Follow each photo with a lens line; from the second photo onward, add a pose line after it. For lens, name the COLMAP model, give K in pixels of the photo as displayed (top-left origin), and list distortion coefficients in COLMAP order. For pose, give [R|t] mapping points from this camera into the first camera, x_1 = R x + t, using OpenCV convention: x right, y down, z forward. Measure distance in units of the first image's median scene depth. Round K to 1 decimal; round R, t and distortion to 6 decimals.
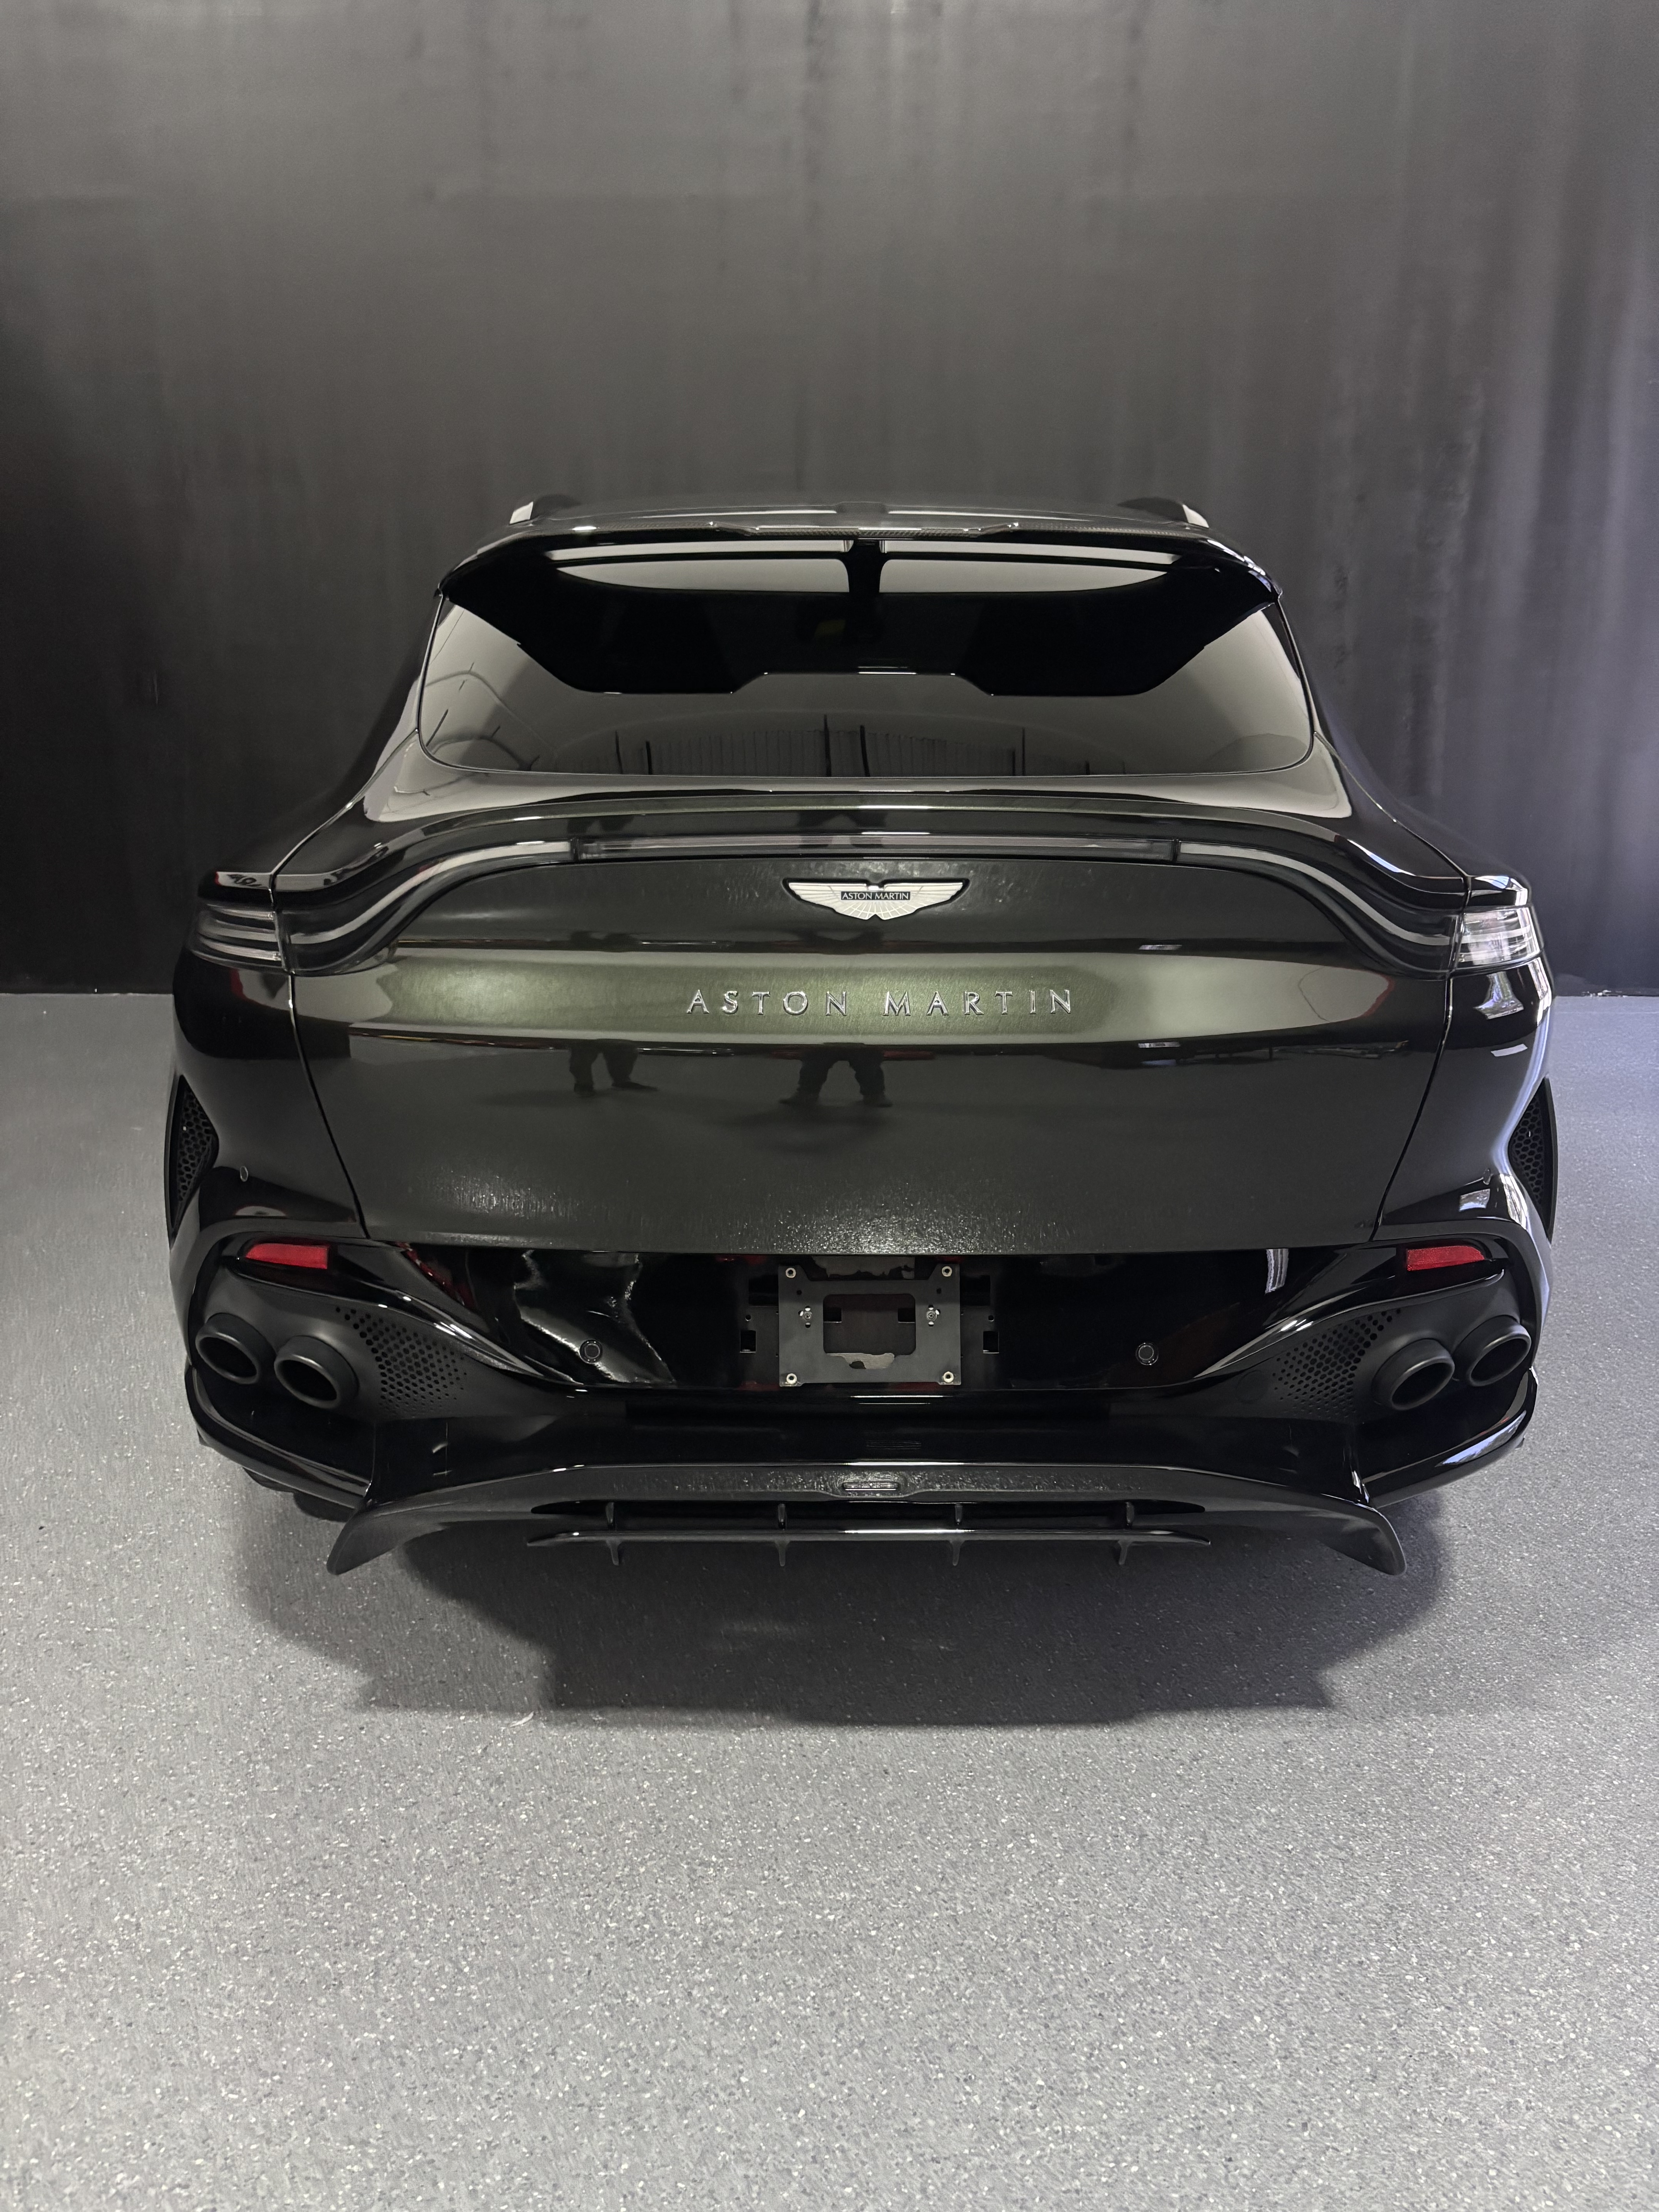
lens RADIAL K [[1677.3, 0, 829.0], [0, 1677.3, 1125.8], [0, 0, 1]] dist [0.045480, -0.060634]
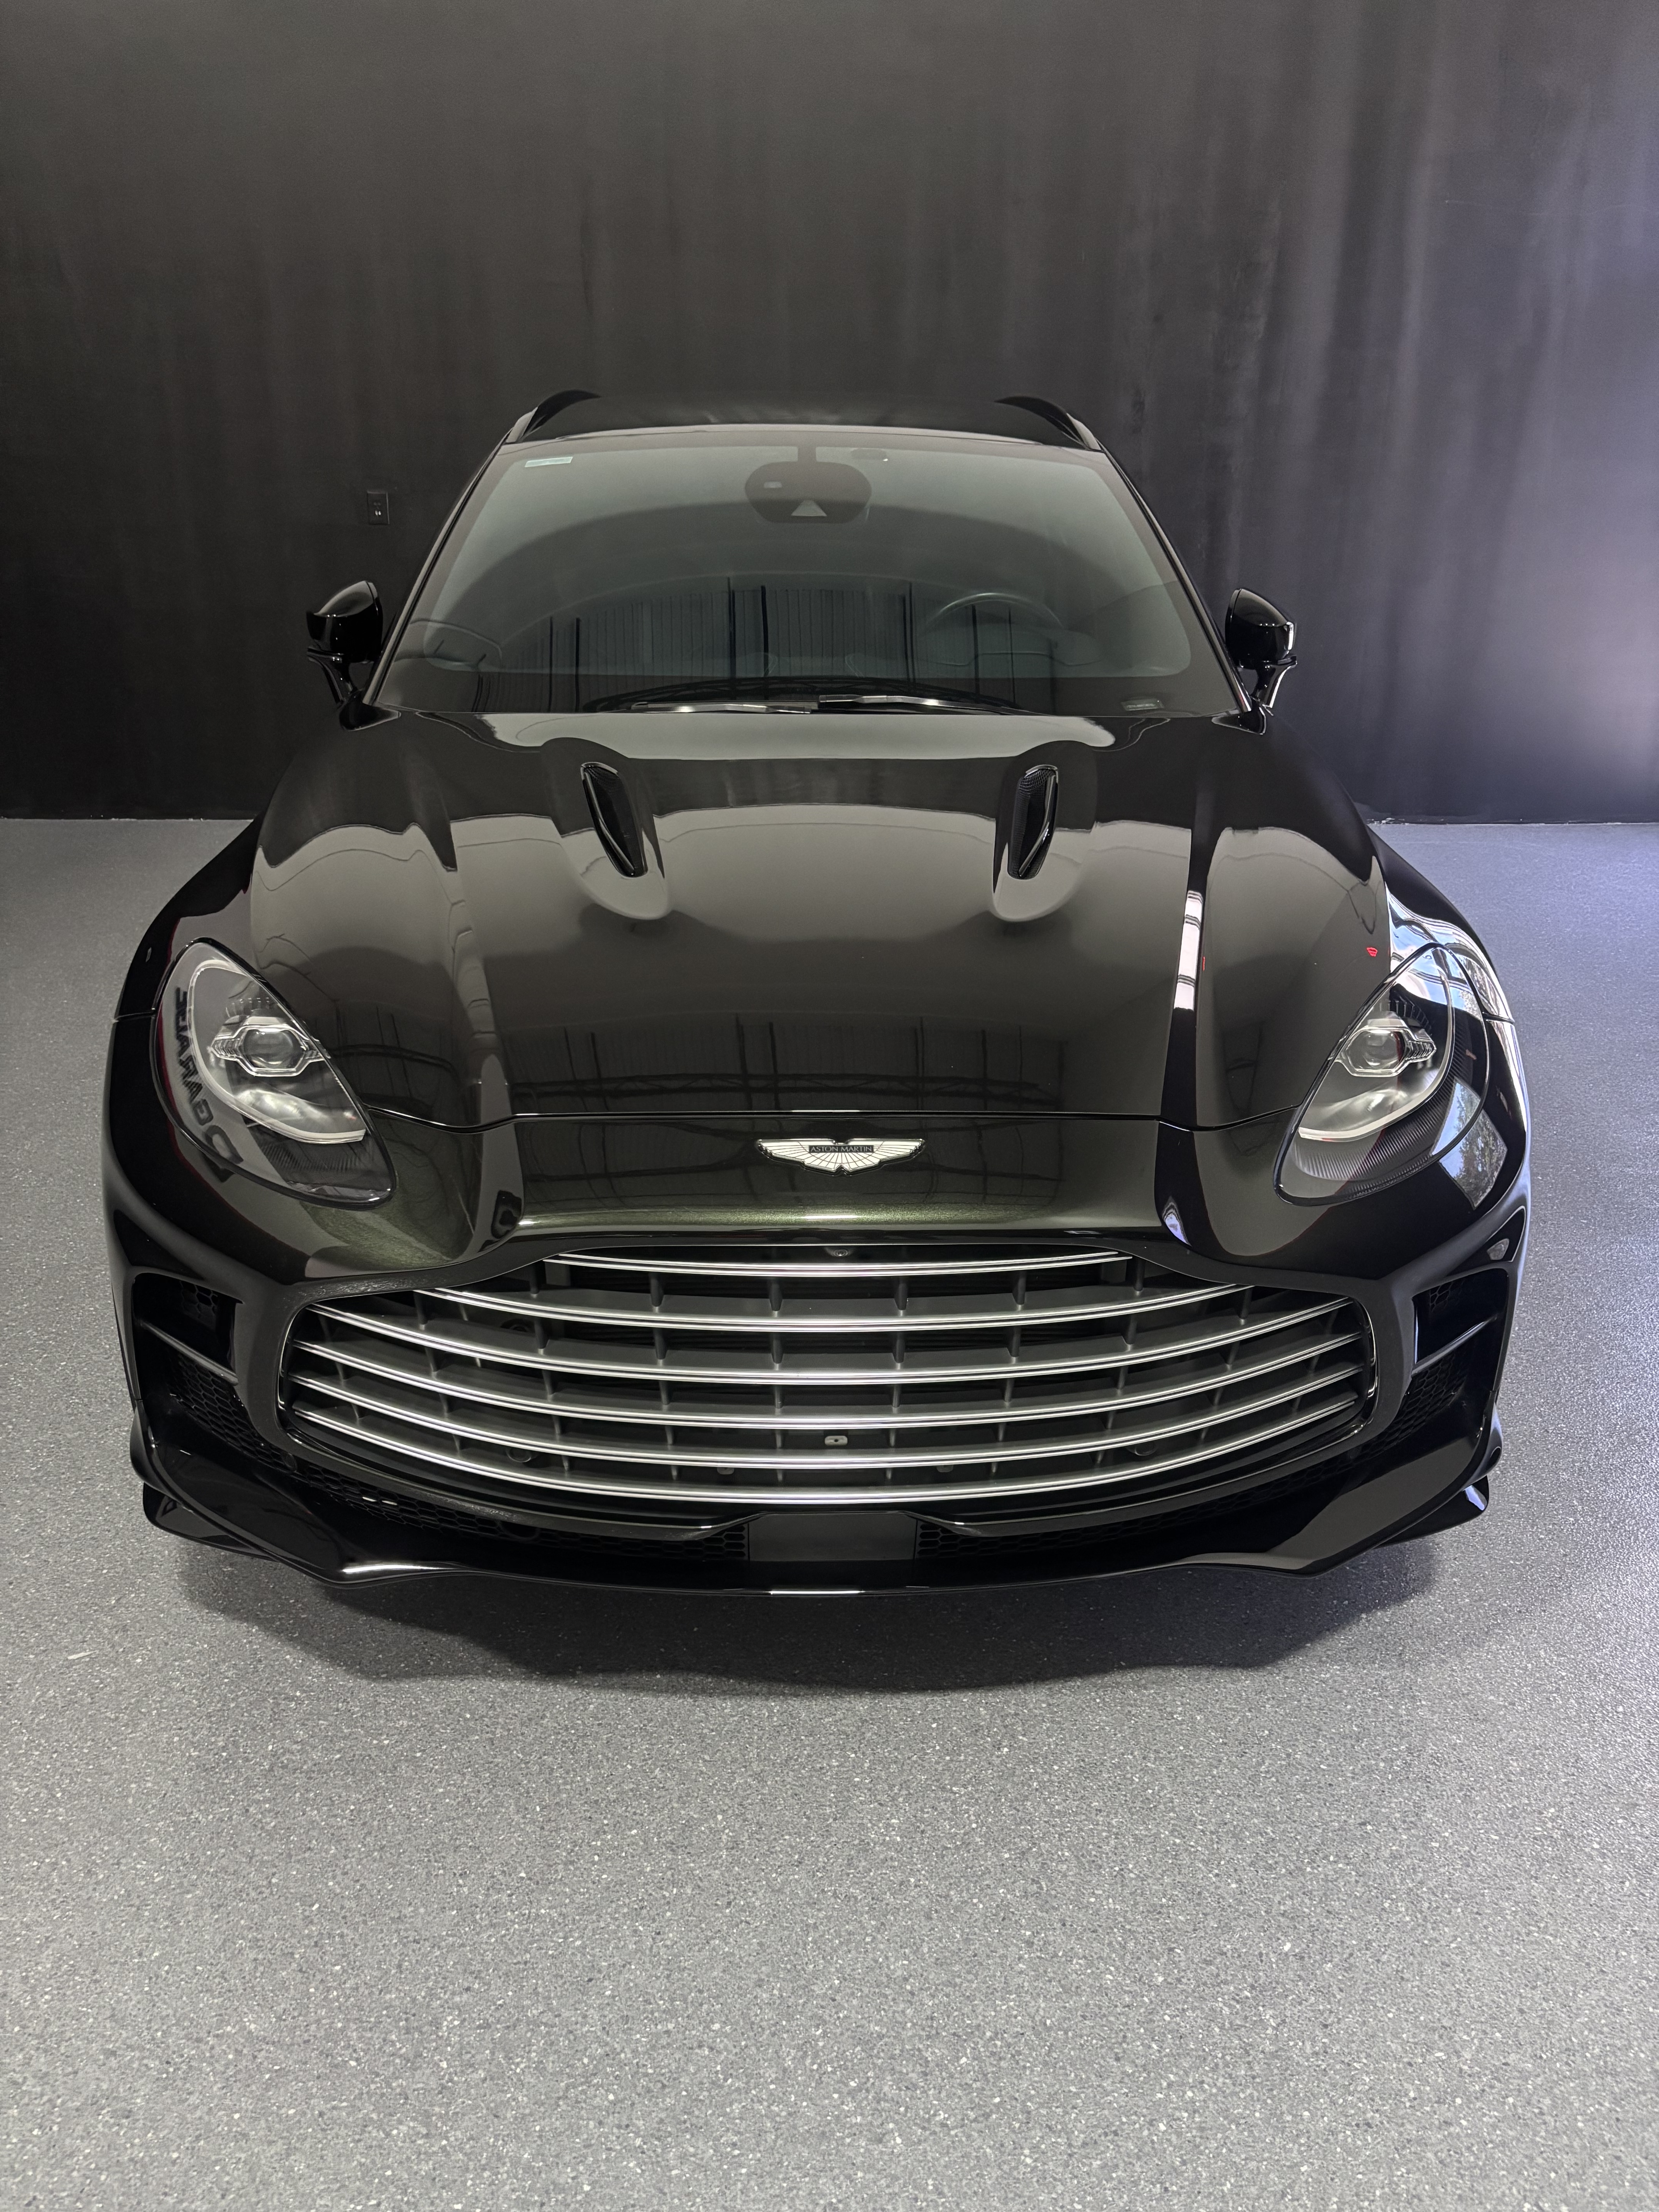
lens RADIAL K [[1677.3, 0, 847.5], [0, 1677.3, 1123.8], [0, 0, 1]] dist [0.045480, -0.060634]
pose [[0.998800, -0.005128, 0.048713, 0.272882], [-0.001525, 0.990767, 0.135567, -0.122073], [-0.048958, -0.135478, 0.989570, -0.127268]]
